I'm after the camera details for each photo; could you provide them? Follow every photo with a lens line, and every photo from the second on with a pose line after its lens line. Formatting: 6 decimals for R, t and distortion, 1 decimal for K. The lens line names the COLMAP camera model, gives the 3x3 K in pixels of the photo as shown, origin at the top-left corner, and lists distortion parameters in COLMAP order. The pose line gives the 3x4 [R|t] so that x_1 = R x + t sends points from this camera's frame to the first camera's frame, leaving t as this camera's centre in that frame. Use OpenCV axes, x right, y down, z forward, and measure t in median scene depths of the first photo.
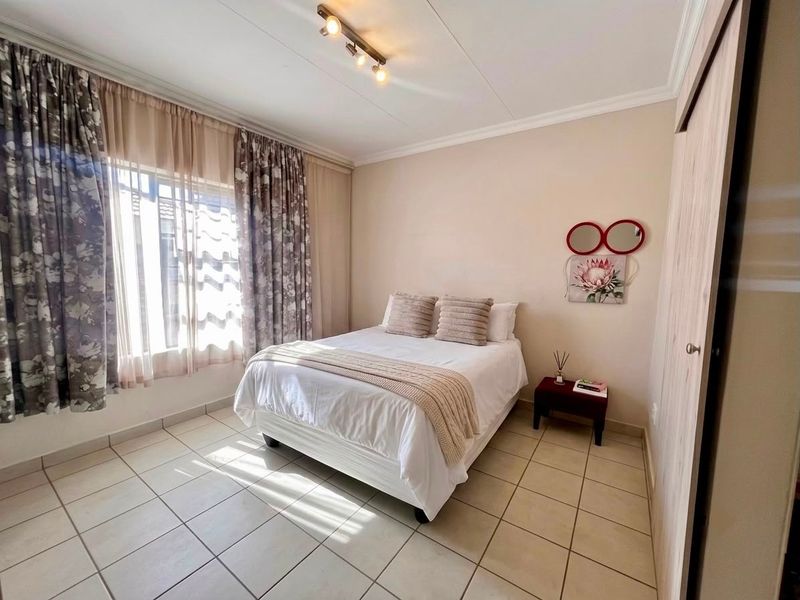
lens RADIAL K [[323.5, 0, 401.0], [0, 323.5, 298.4], [0, 0, 1]] dist [-0.004487, 0.000331]
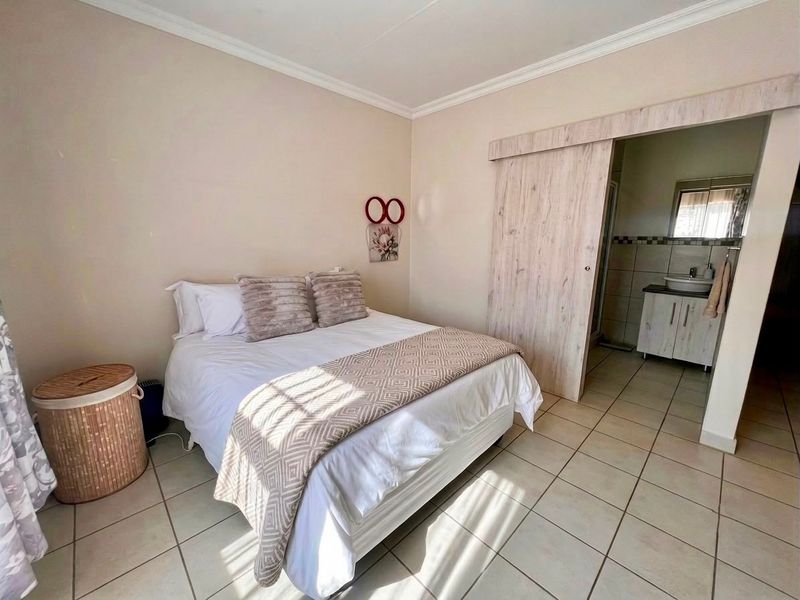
lens RADIAL K [[323.5, 0, 400.0], [0, 323.5, 299.4], [0, 0, 1]] dist [-0.004487, 0.000331]
pose [[0.199027, -0.211881, 0.956815, -0.711375], [0.093676, 0.975990, 0.196642, -0.090318], [-0.975507, 0.050493, 0.214096, 0.689359]]
